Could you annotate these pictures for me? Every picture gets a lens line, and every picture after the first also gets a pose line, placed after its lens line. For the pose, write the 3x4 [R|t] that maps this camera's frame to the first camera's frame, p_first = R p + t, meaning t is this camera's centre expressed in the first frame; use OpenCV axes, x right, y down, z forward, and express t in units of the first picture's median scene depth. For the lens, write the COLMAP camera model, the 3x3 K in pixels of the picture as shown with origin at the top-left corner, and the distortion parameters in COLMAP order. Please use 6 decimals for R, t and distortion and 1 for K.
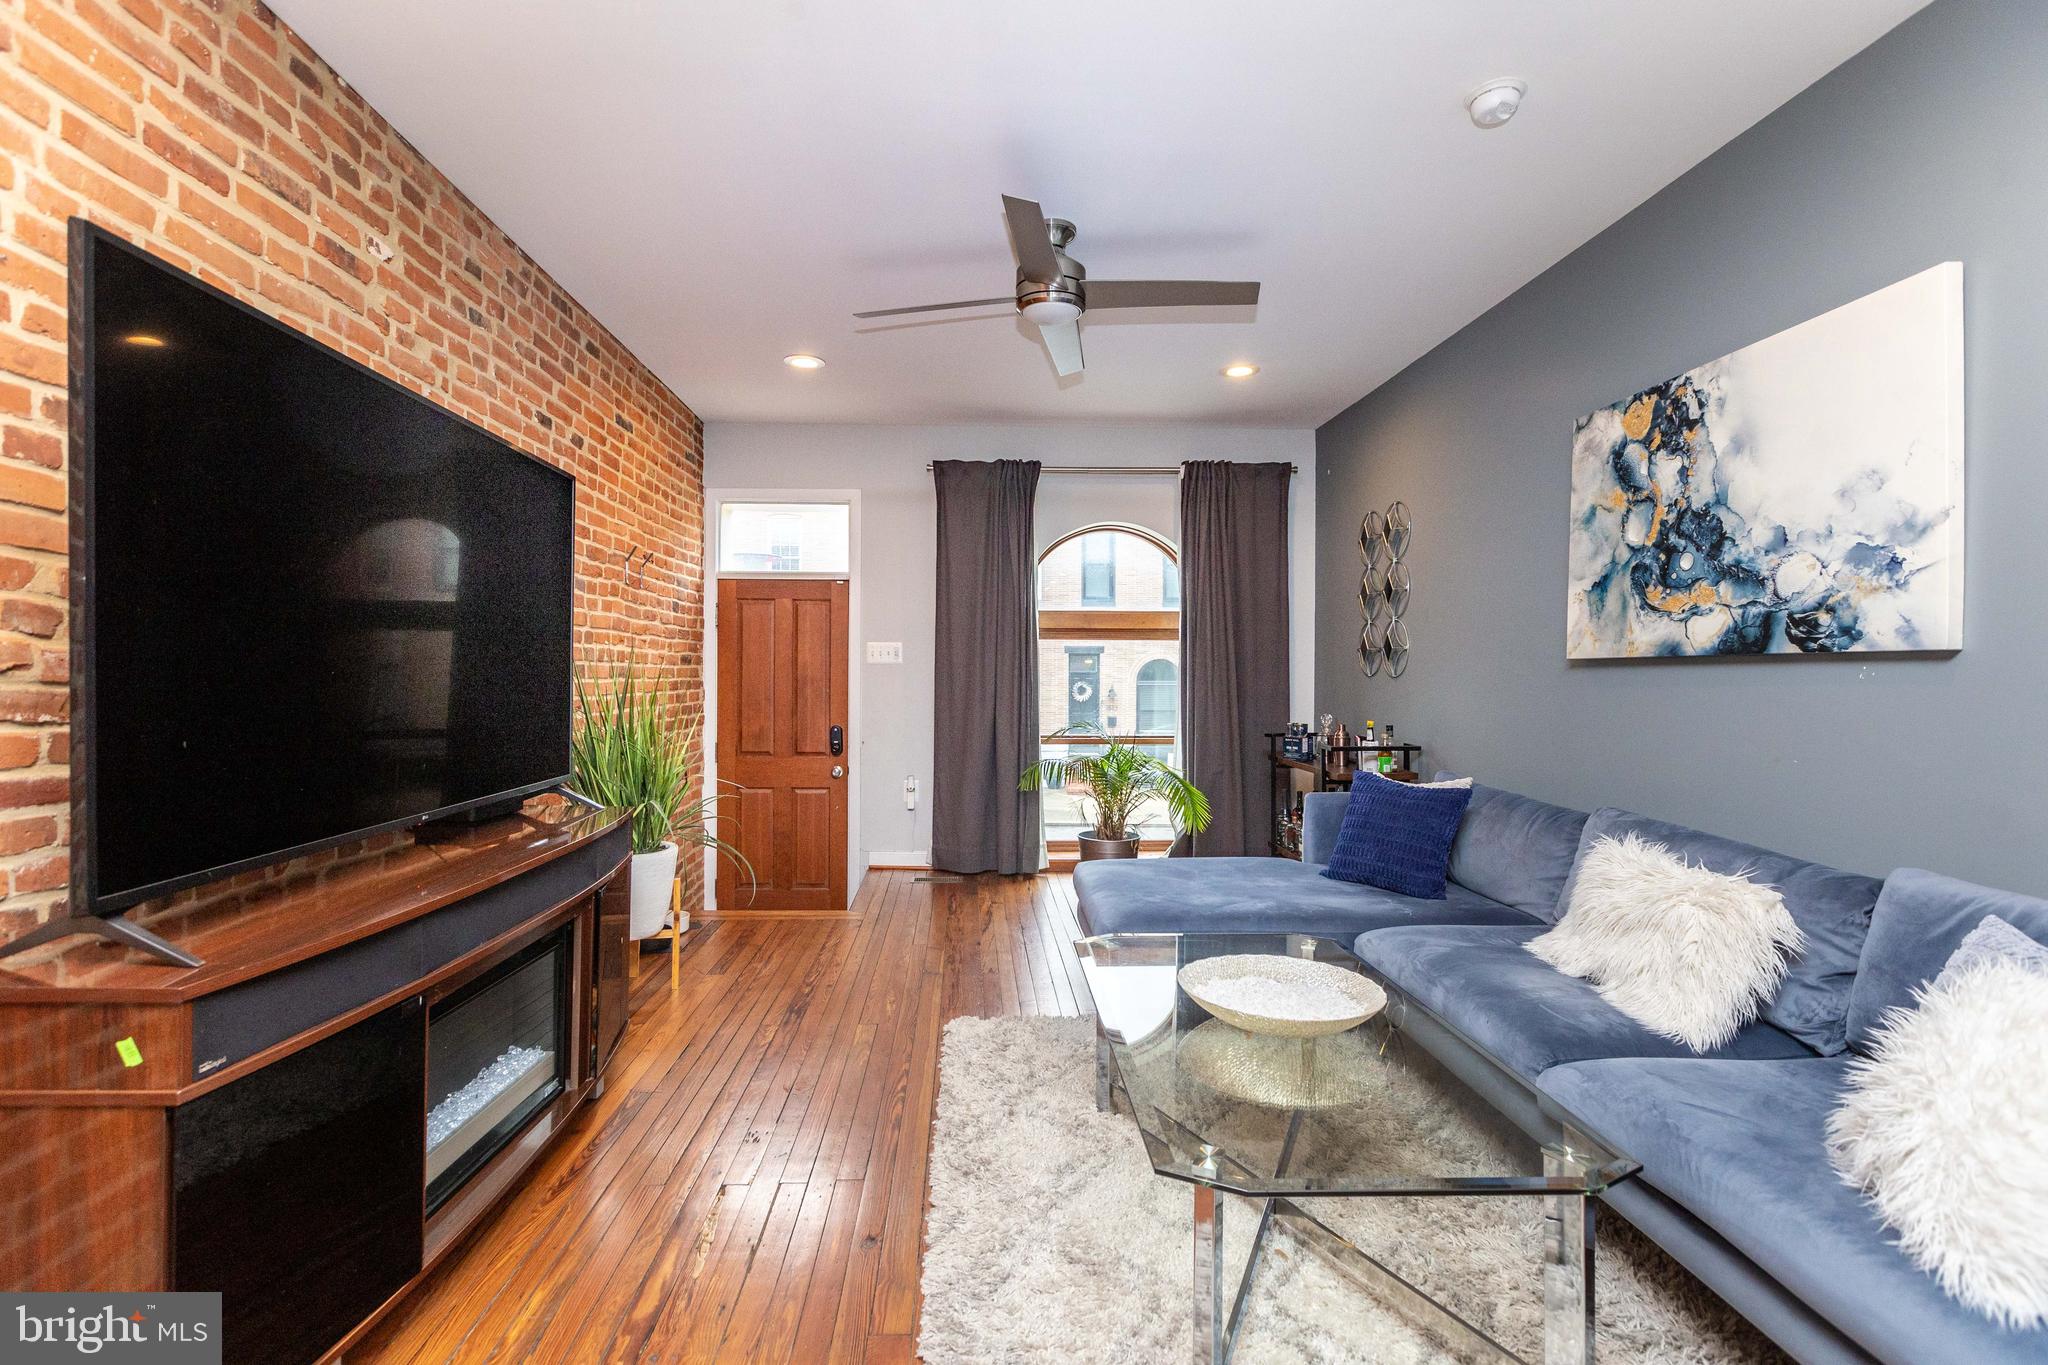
lens RADIAL K [[933.4, 0, 1015.0], [0, 933.4, 674.2], [0, 0, 1]] dist [0.005829, -0.002251]
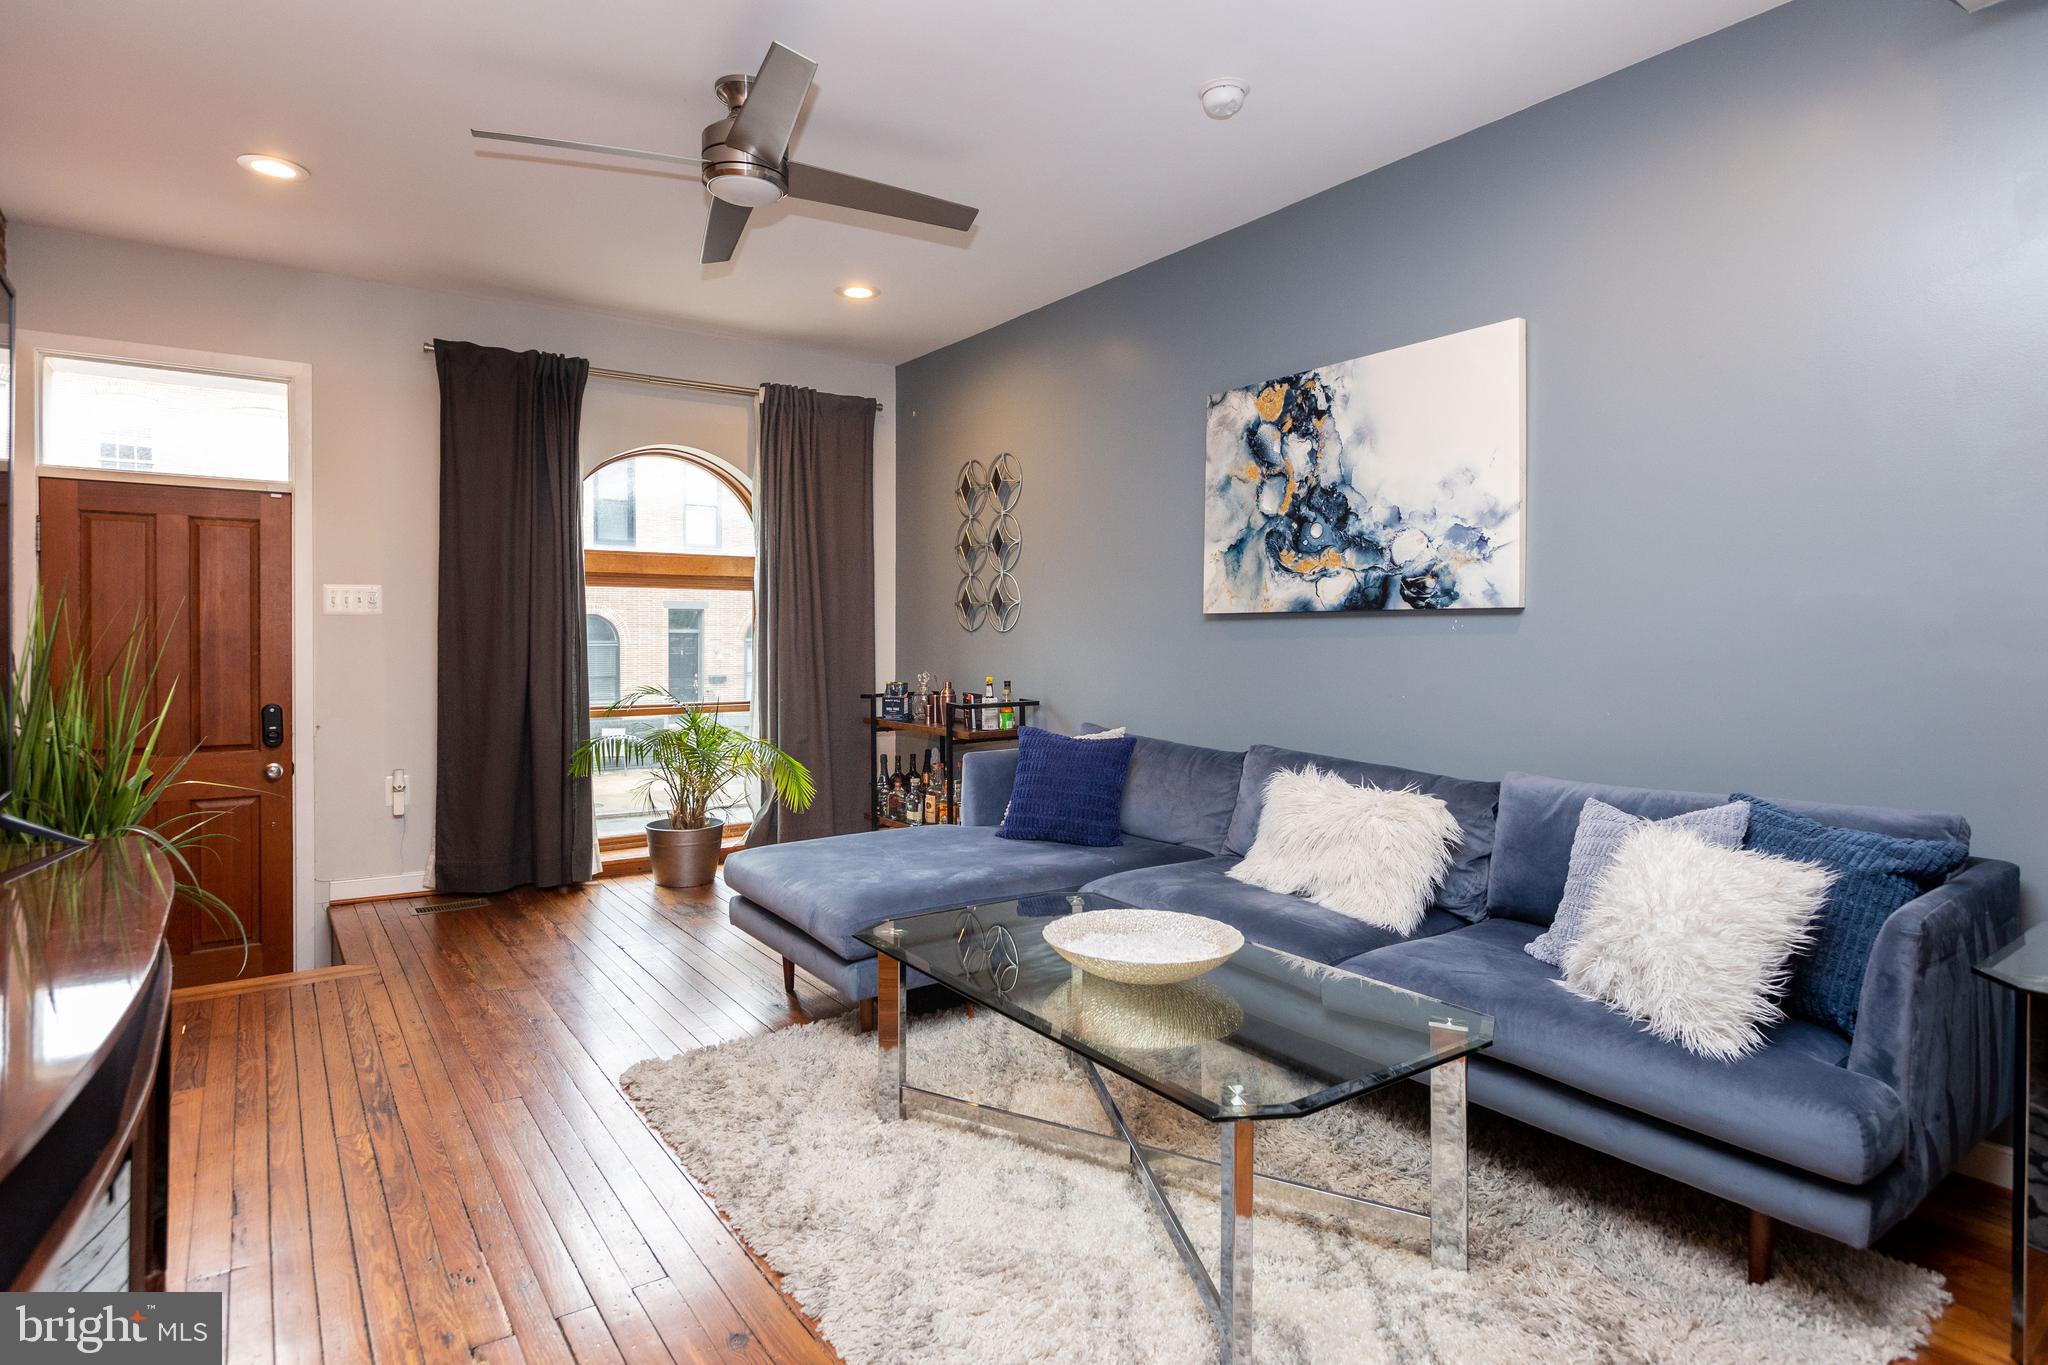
lens RADIAL K [[1068.3, 0, 1026.1], [0, 1068.3, 637.2], [0, 0, 1]] dist [-0.007562, 0.002585]
pose [[0.835779, -0.003205, 0.549056, -0.279193], [0.001101, 0.999991, 0.004163, 0.005817], [-0.549064, -0.002875, 0.835775, 0.072365]]
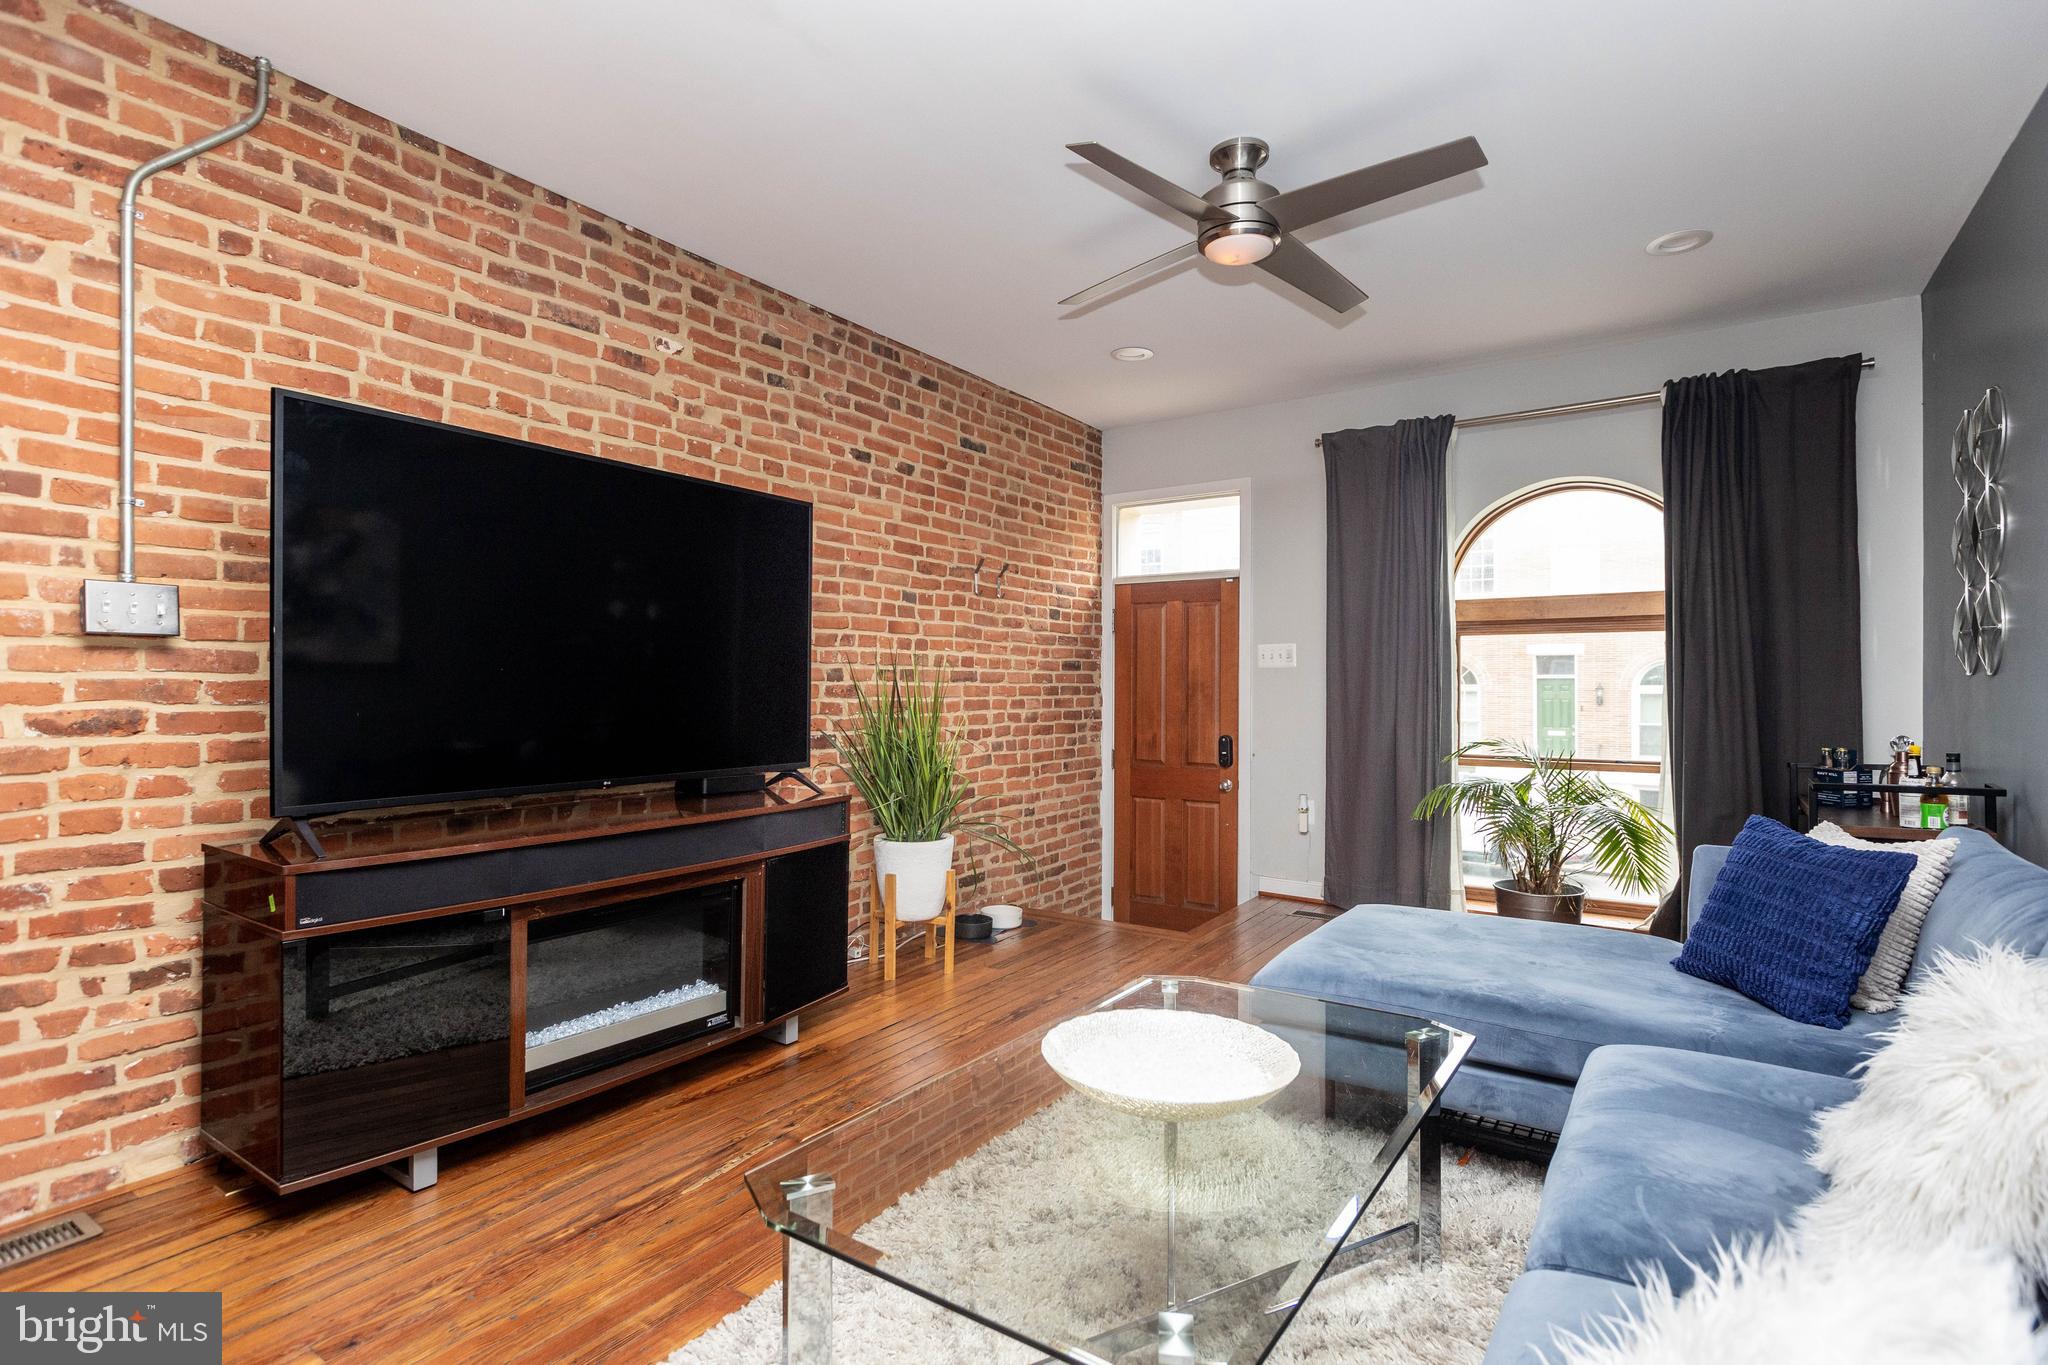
lens RADIAL K [[1005.2, 0, 1026.6], [0, 1005.2, 673.4], [0, 0, 1]] dist [-0.000409, 0.001375]
pose [[0.805136, -0.010083, -0.593005, 0.426216], [0.001325, 0.999884, -0.015202, 0.015721], [0.593089, 0.011453, 0.805055, 0.145293]]
